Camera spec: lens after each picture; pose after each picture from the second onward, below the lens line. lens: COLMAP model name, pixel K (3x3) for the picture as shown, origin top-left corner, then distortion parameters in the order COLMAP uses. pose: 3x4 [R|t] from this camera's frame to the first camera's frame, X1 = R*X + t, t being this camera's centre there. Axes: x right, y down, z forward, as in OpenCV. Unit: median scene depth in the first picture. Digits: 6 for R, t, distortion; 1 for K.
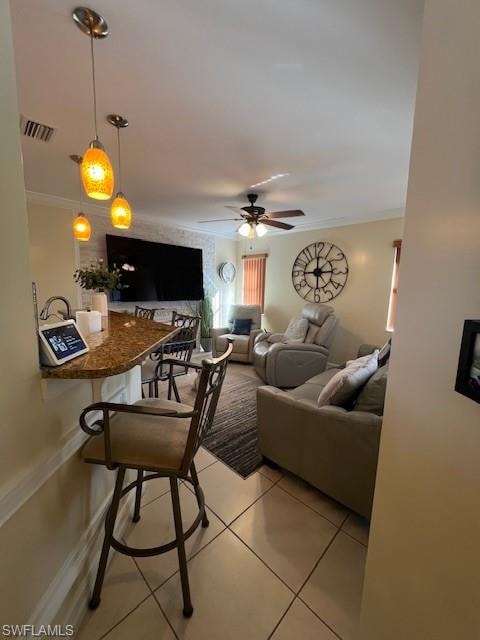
lens RADIAL K [[255.5, 0, 240.0], [0, 255.5, 317.4], [0, 0, 1]] dist [-0.000513, -0.000151]
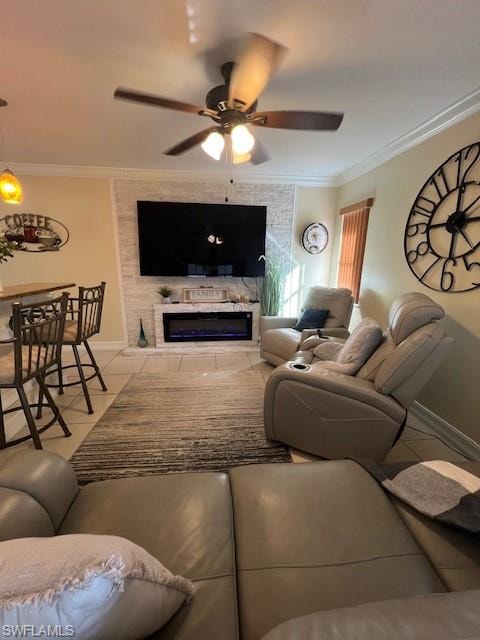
lens RADIAL K [[255.5, 0, 240.0], [0, 255.5, 317.4], [0, 0, 1]] dist [-0.000513, -0.000151]
pose [[0.776824, 0.127140, -0.616750, 0.291483], [-0.072551, 0.990954, 0.112900, -0.034660], [0.625525, -0.042958, 0.779021, 0.402260]]
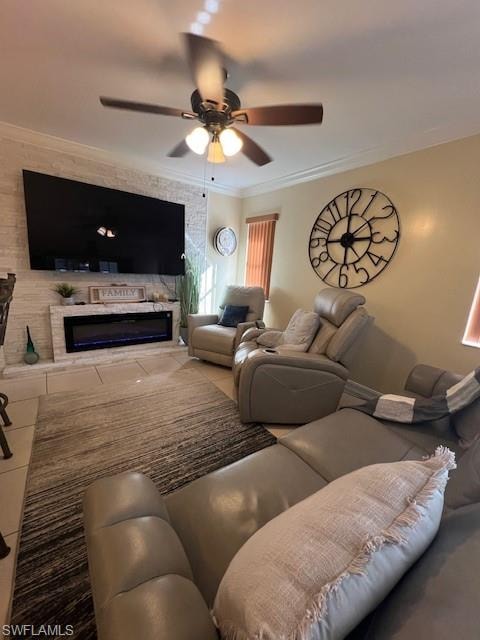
lens RADIAL K [[255.5, 0, 240.0], [0, 255.5, 317.4], [0, 0, 1]] dist [-0.000513, -0.000151]
pose [[0.987323, 0.070646, -0.142136, 0.137795], [-0.061688, 0.995879, 0.066483, -0.008989], [0.146247, -0.056872, 0.987612, 0.309696]]
